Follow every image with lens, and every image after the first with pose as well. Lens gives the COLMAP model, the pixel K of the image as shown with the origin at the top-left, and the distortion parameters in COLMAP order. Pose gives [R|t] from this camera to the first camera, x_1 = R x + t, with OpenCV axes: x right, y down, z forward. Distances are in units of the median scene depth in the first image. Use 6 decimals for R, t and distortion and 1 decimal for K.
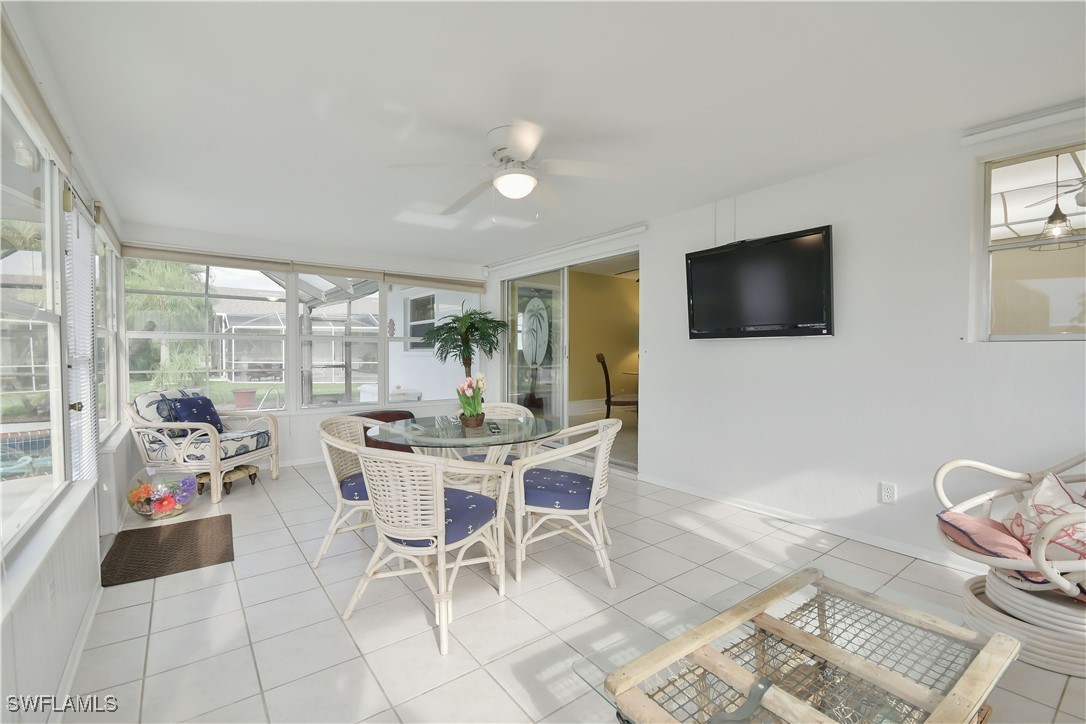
lens RADIAL K [[481.2, 0, 542.5], [0, 481.2, 365.3], [0, 0, 1]] dist [0.013020, -0.012112]
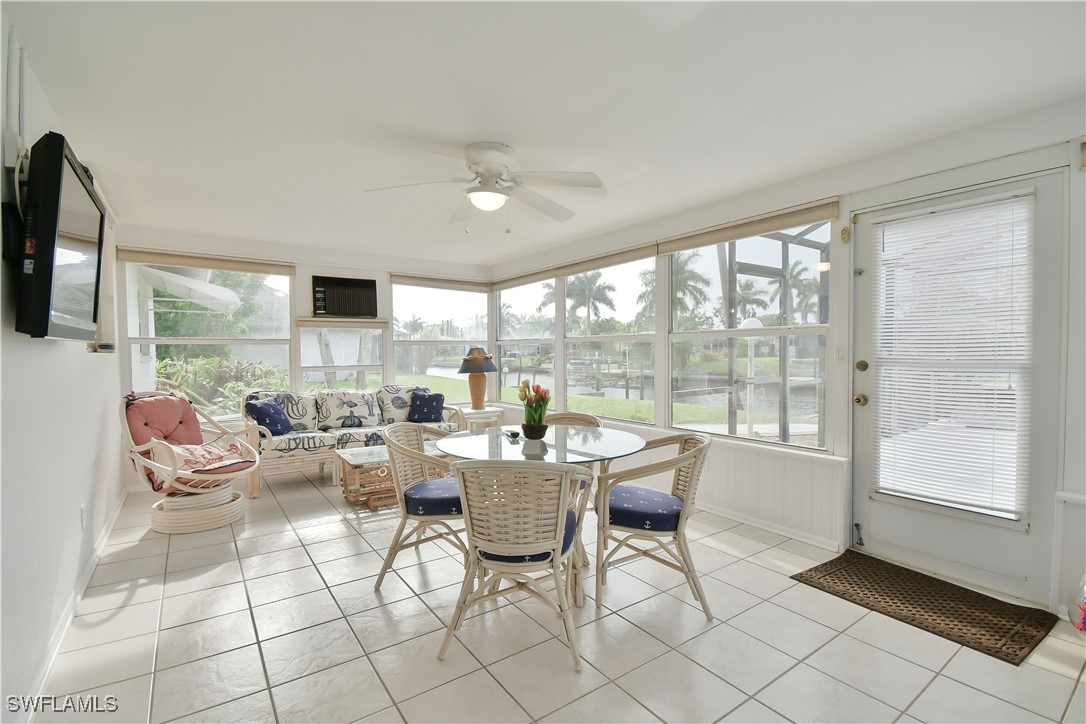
lens RADIAL K [[481.2, 0, 542.5], [0, 481.2, 365.3], [0, 0, 1]] dist [0.013020, -0.012112]
pose [[-0.999874, 0.007837, 0.013838, -0.155683], [0.008602, 0.998388, 0.056106, -0.057835], [-0.013376, 0.056218, -0.998329, 1.731677]]
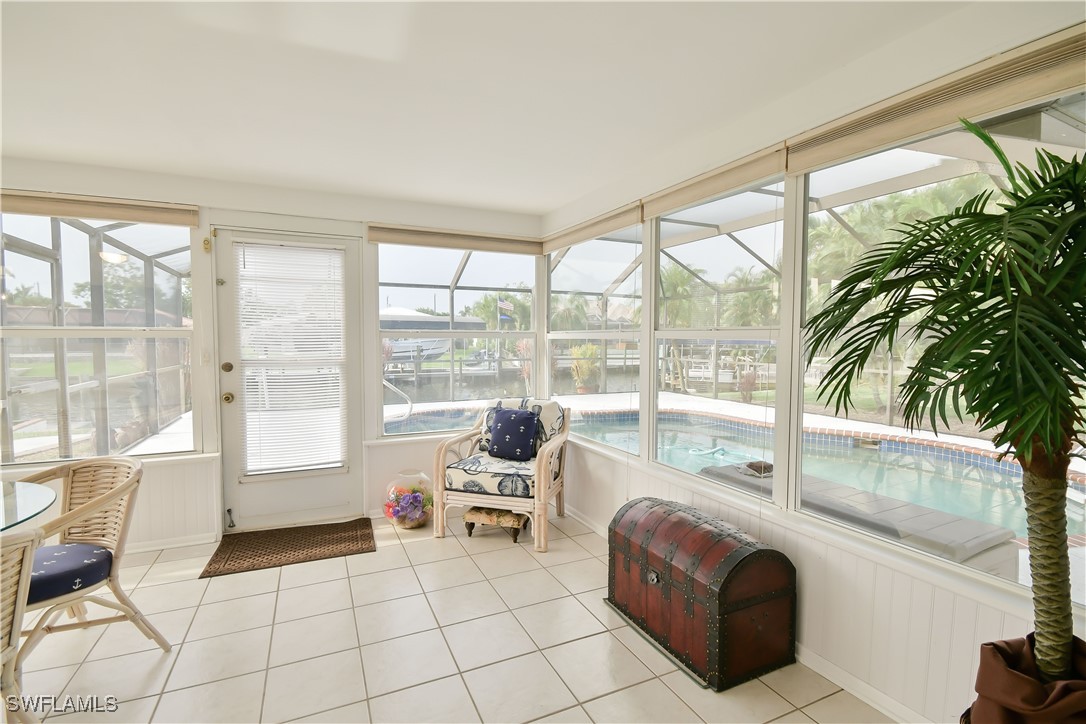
lens RADIAL K [[485.9, 0, 526.7], [0, 485.9, 365.9], [0, 0, 1]] dist [0.014528, -0.012030]
pose [[-0.233947, 0.049899, -0.970968, 0.109842], [-0.025021, 0.998042, 0.057319, -0.078411], [0.971927, 0.037704, -0.232241, 1.659842]]
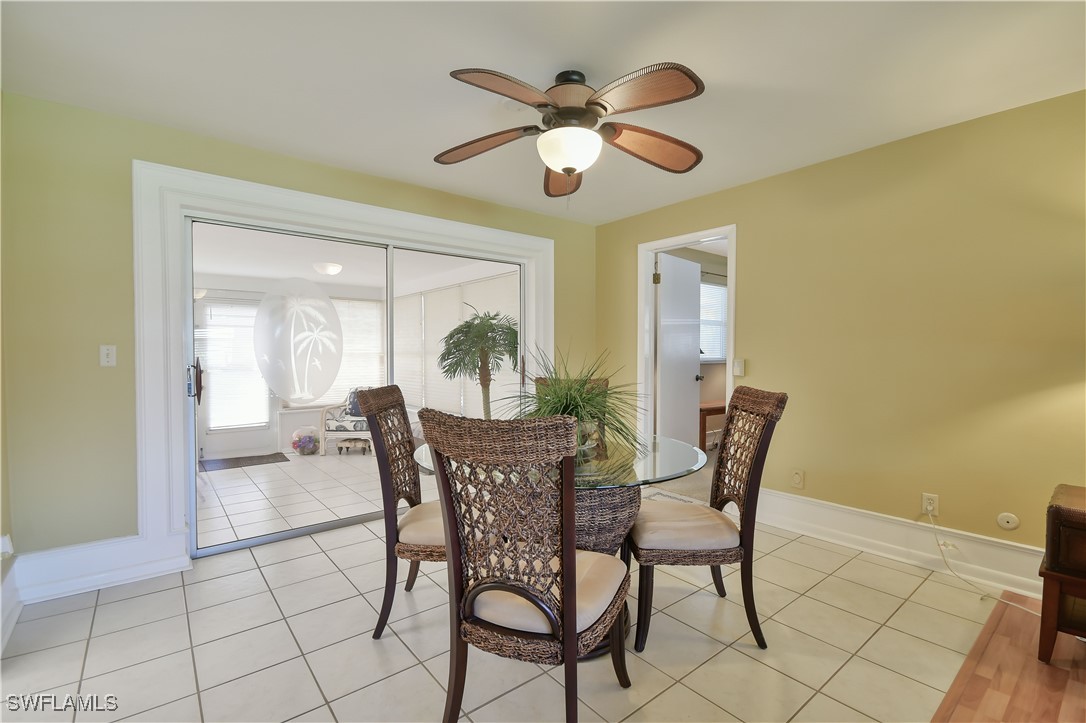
lens RADIAL K [[481.2, 0, 542.5], [0, 481.2, 364.8], [0, 0, 1]] dist [0.013020, -0.012112]
pose [[0.034147, 0.024002, -0.999129, 1.162289], [-0.022093, 0.999485, 0.023256, -0.101038], [0.999173, 0.021279, 0.034660, 2.076074]]
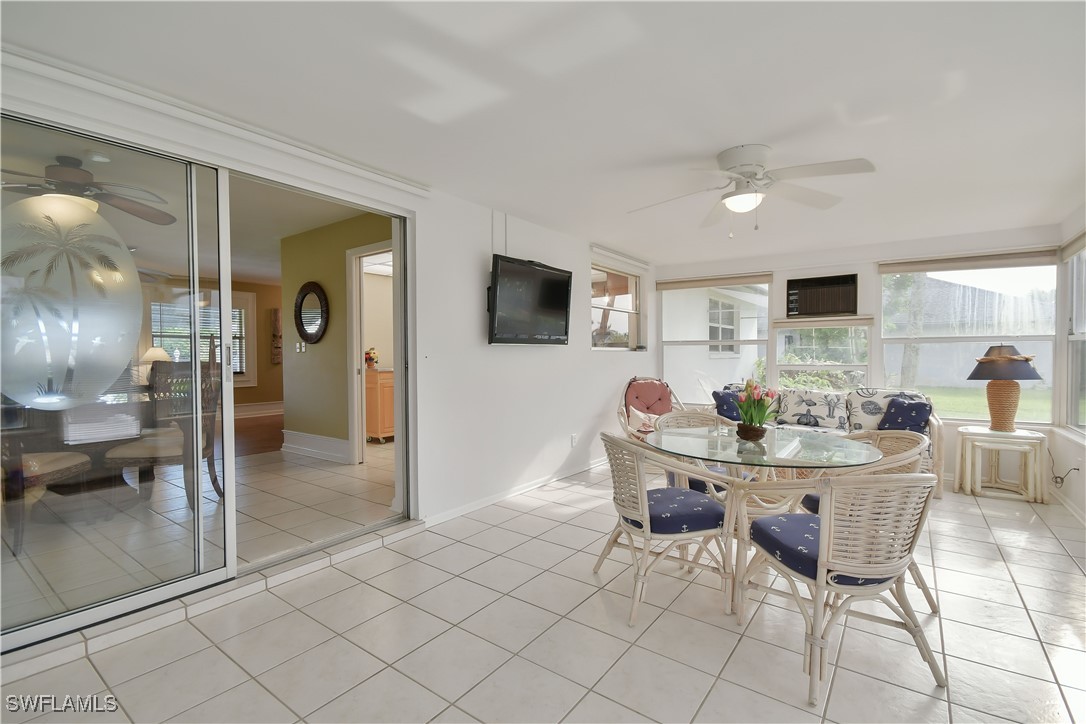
lens RADIAL K [[485.2, 0, 543.0], [0, 485.2, 362.0], [0, 0, 1]] dist [-0.053697, 0.000135]
pose [[-0.276163, -0.014857, 0.960996, -0.794901], [0.029952, 0.999262, 0.024056, -0.046005], [-0.960644, 0.035427, -0.275514, 1.434429]]
